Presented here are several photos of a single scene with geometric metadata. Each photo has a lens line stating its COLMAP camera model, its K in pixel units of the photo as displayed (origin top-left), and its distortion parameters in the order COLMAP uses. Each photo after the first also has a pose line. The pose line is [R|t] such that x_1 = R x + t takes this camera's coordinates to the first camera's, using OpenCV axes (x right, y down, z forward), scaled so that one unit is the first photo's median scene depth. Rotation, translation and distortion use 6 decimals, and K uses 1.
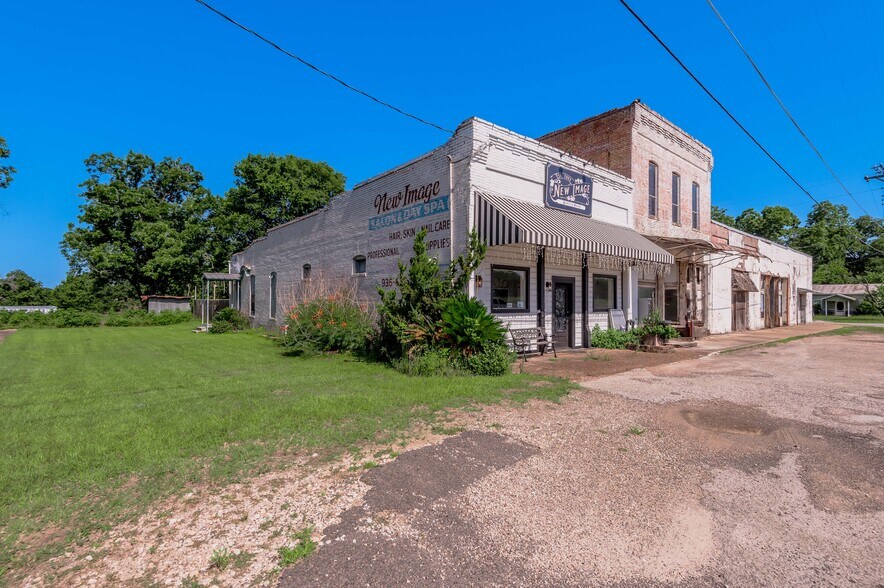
lens RADIAL K [[435.5, 0, 416.1], [0, 435.5, 294.5], [0, 0, 1]] dist [0.033783, -0.020792]
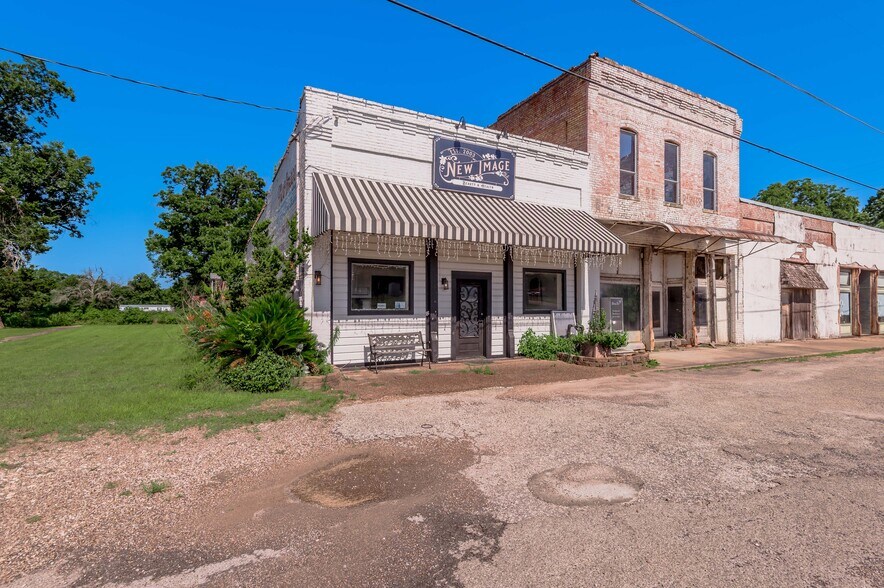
lens RADIAL K [[440.6, 0, 428.6], [0, 440.6, 291.5], [0, 0, 1]] dist [0.022819, -0.000410]
pose [[0.979351, -0.003272, -0.202142, 0.431334], [0.002092, 0.999980, -0.006051, 0.001816], [0.202158, 0.005503, 0.979338, 0.158761]]
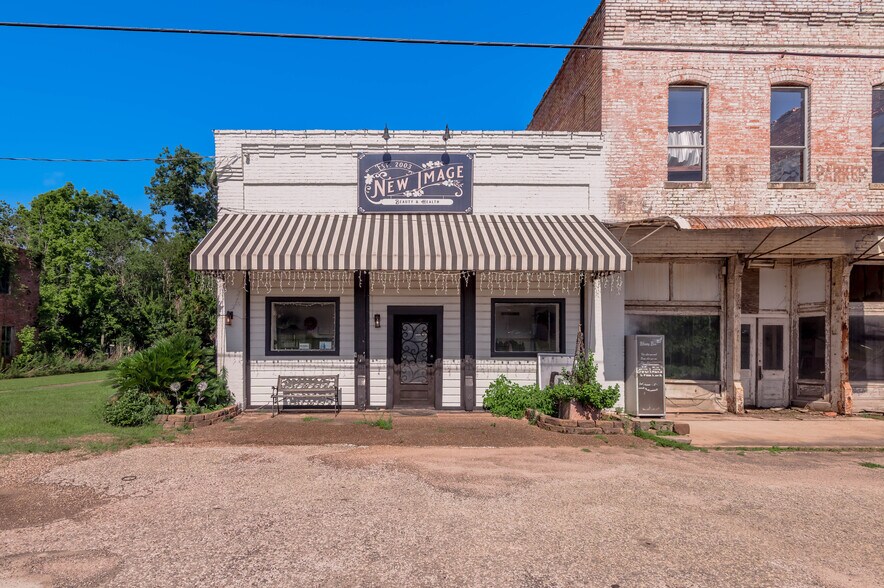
lens RADIAL K [[439.7, 0, 350.4], [0, 439.7, 338.7], [0, 0, 1]] dist [0.023704, -0.010324]
pose [[0.766244, -0.006276, -0.642519, 0.720675], [0.011555, 0.999925, 0.004012, 0.007842], [0.642446, -0.010498, 0.766259, 0.392391]]
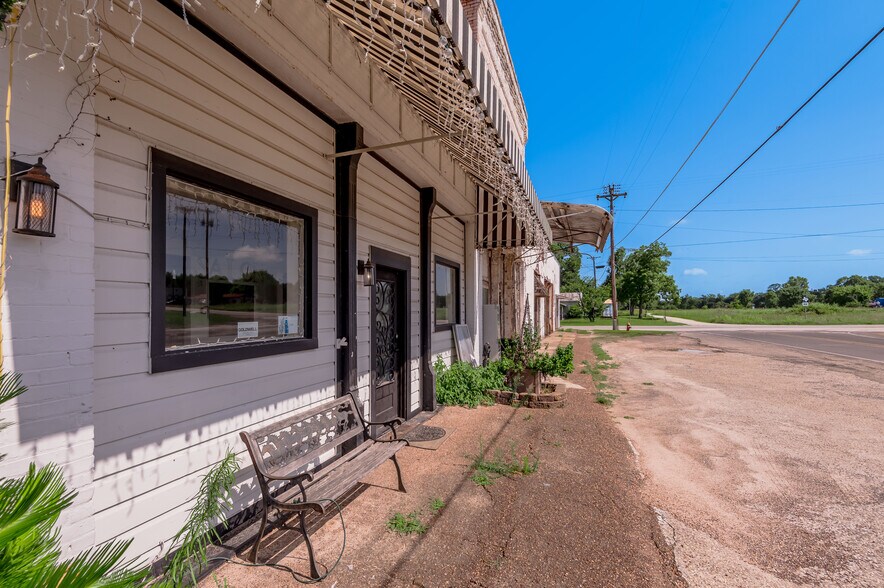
lens RADIAL K [[435.5, 0, 416.1], [0, 435.5, 294.5], [0, 0, 1]] dist [0.033783, -0.020792]
pose [[0.864030, 0.006167, 0.503403, 0.150343], [0.003867, 0.999814, -0.018885, 0.007166], [-0.503426, 0.018264, 0.863845, 0.637957]]
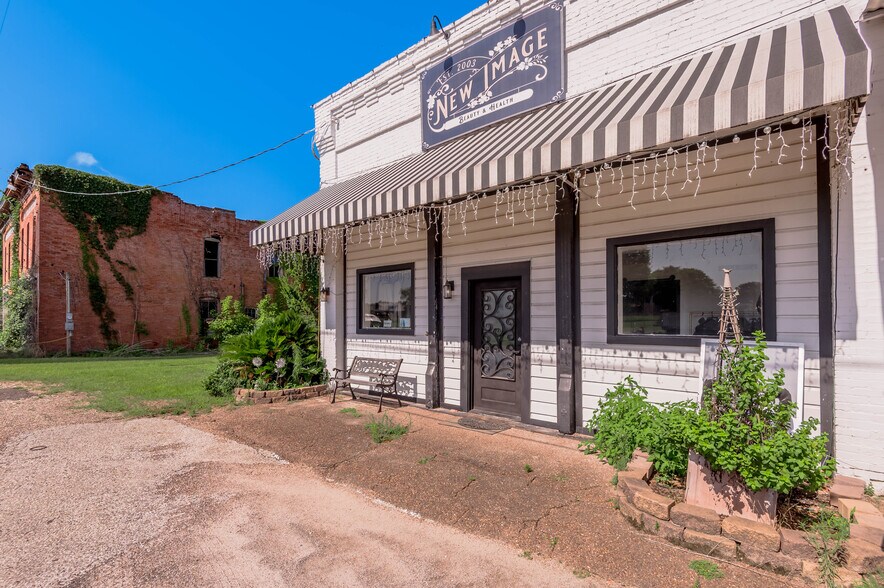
lens RADIAL K [[413.8, 0, 433.7], [0, 413.8, 316.9], [0, 0, 1]] dist [0.010148, -0.001058]
pose [[0.180925, -0.017436, -0.983342, 0.778316], [0.013746, 0.999790, -0.015198, 0.022398], [0.983401, -0.010767, 0.181126, 0.860370]]
